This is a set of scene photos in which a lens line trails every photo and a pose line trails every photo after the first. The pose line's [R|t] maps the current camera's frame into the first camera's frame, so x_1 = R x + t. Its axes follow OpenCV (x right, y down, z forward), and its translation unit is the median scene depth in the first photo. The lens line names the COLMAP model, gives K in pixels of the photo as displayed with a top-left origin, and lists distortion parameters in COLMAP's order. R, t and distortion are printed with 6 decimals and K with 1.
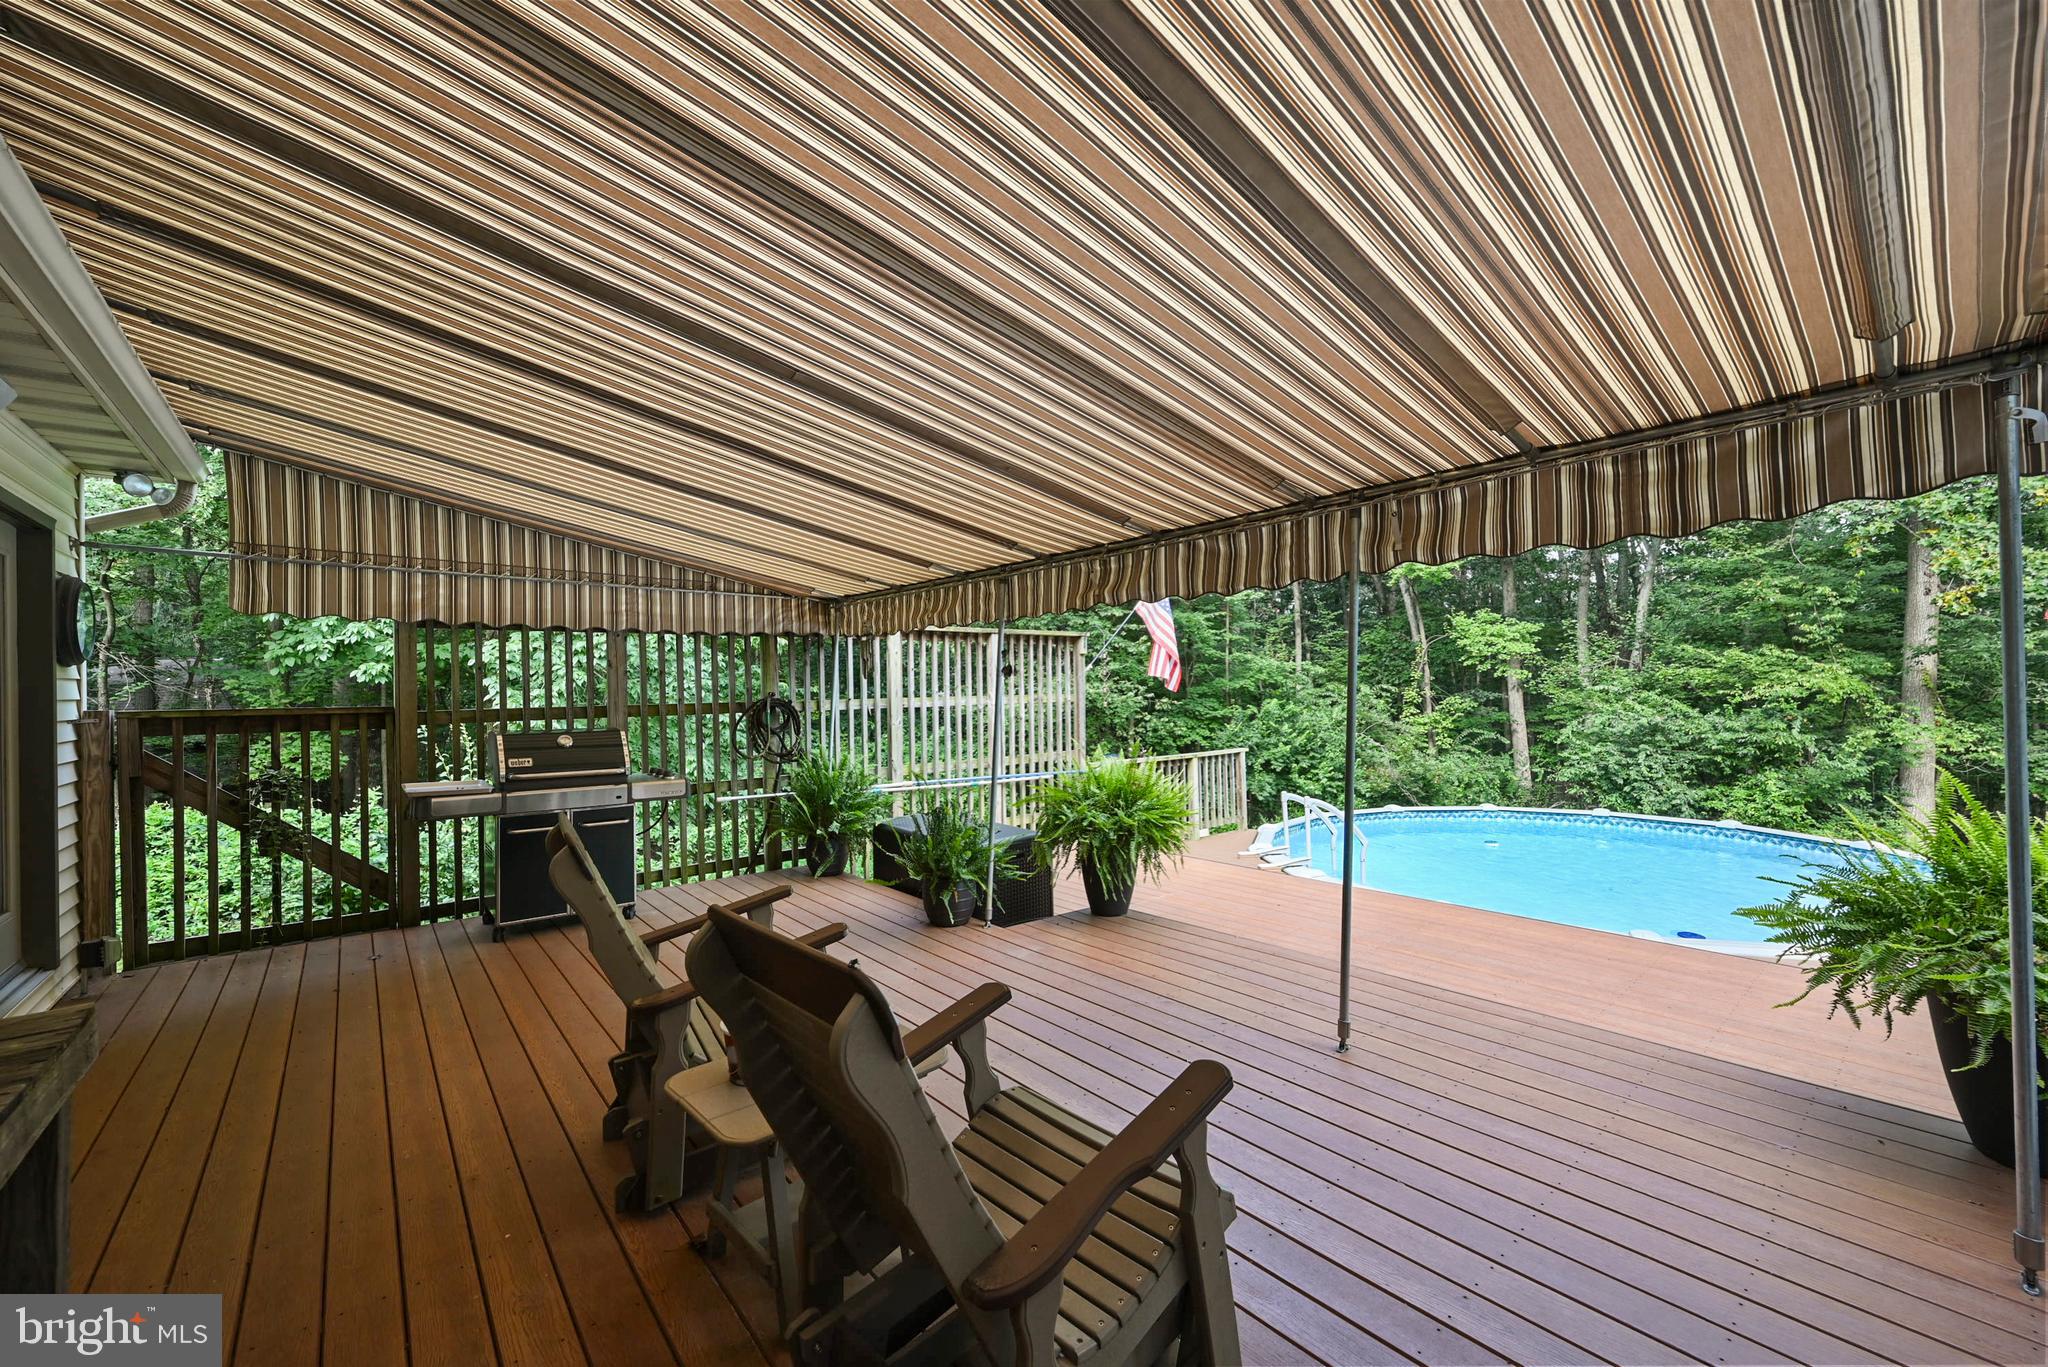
lens RADIAL K [[817.8, 0, 1030.1], [0, 817.8, 715.1], [0, 0, 1]] dist [0.000848, 0.000103]
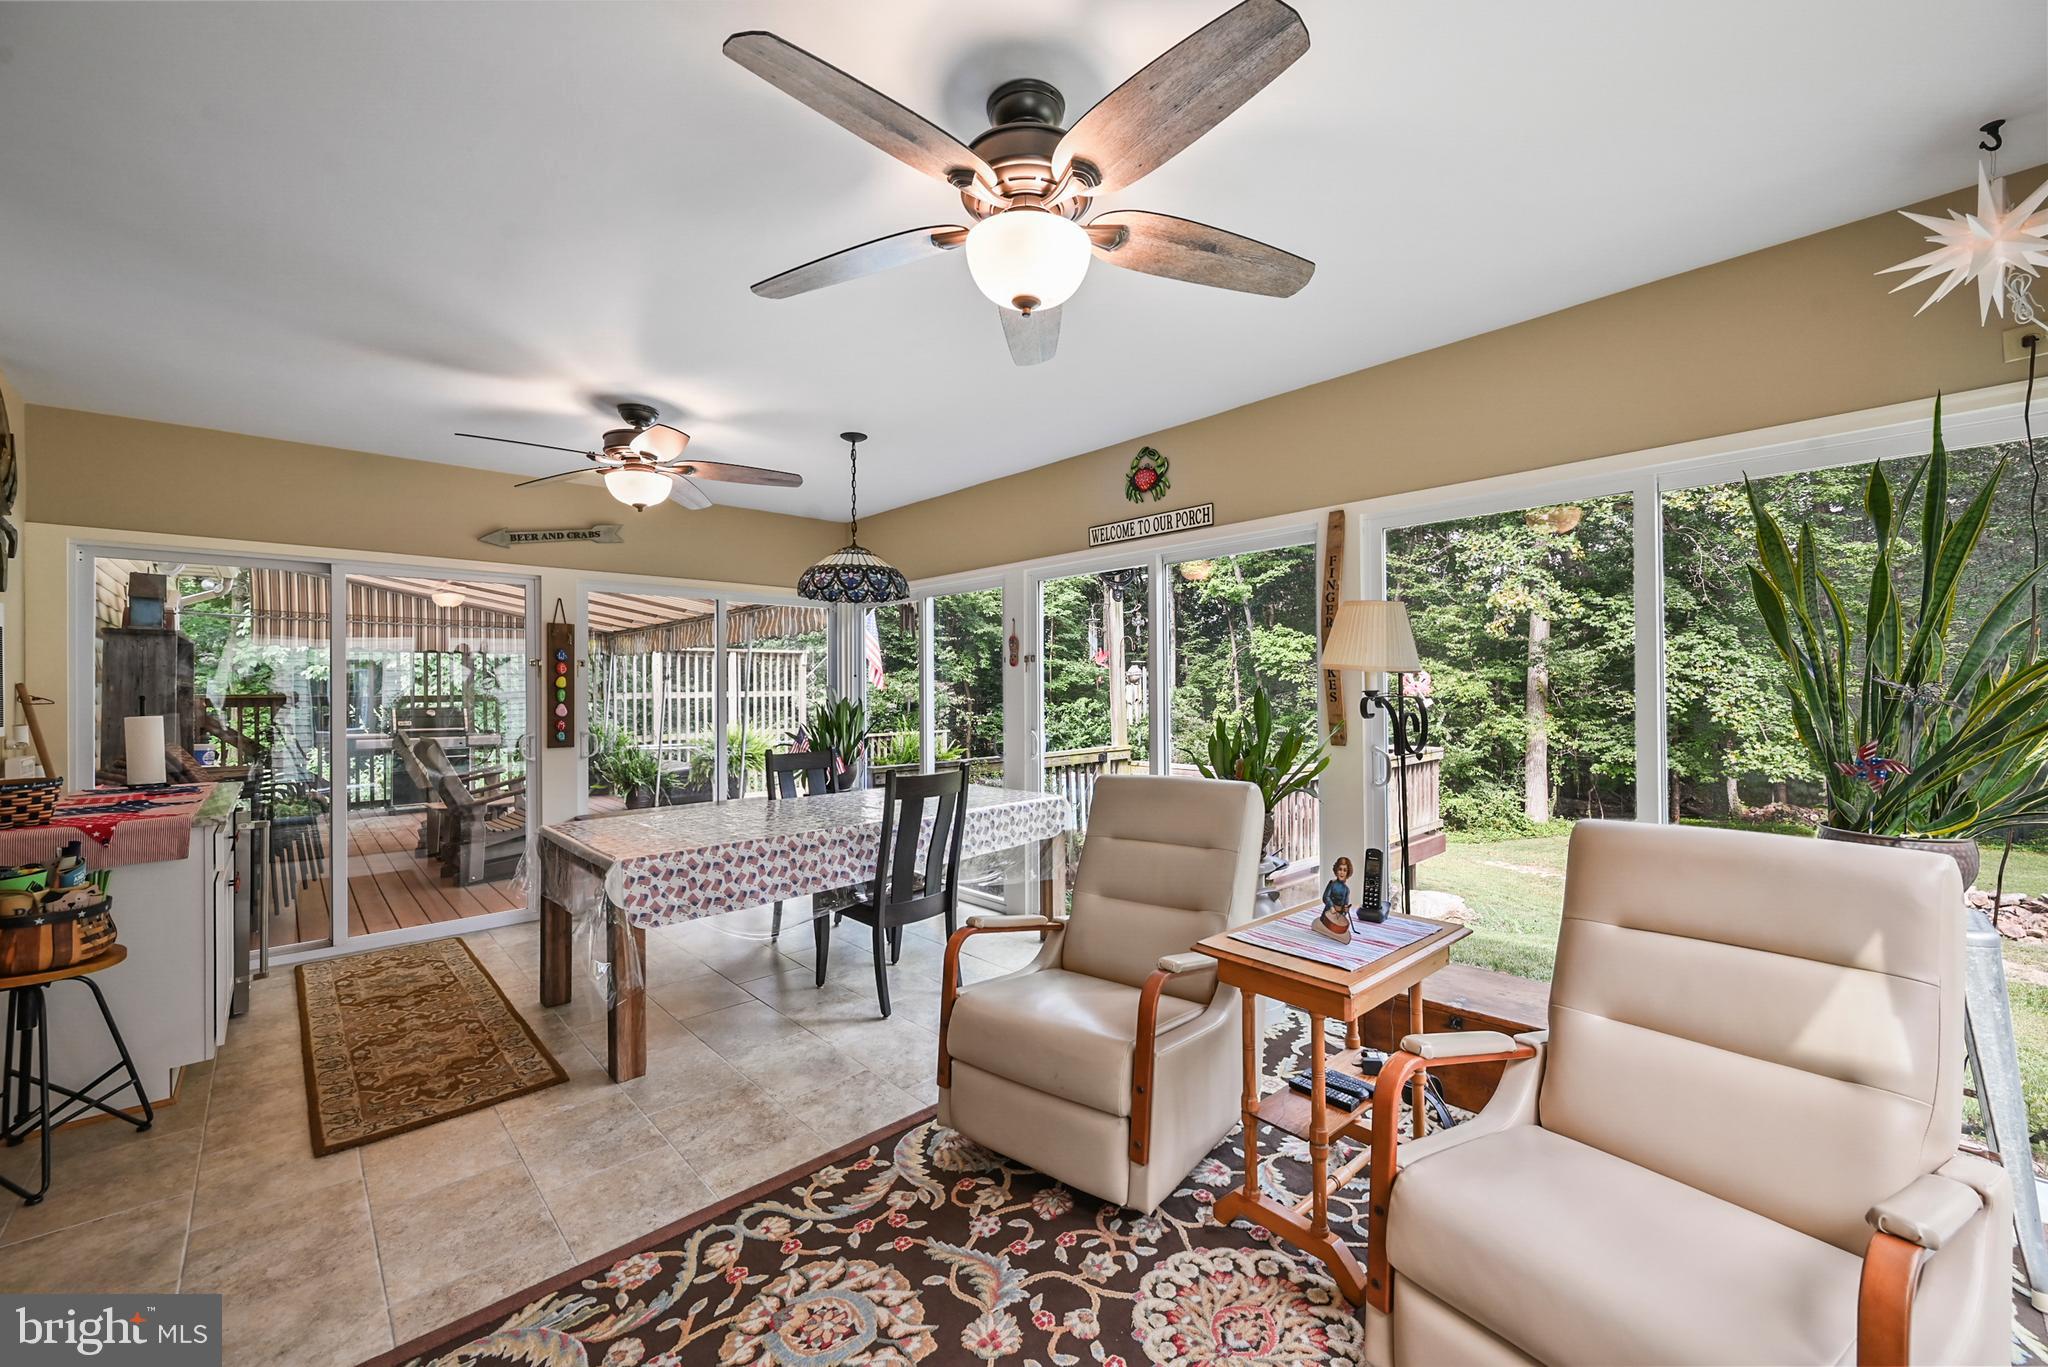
lens RADIAL K [[817.8, 0, 1030.1], [0, 817.8, 715.1], [0, 0, 1]] dist [0.000848, 0.000103]
pose [[0.999225, 0.006099, 0.038887, 0.220277], [-0.006105, 0.999981, 0.000033, 0.008738], [-0.038886, -0.000270, 0.999244, -0.279111]]
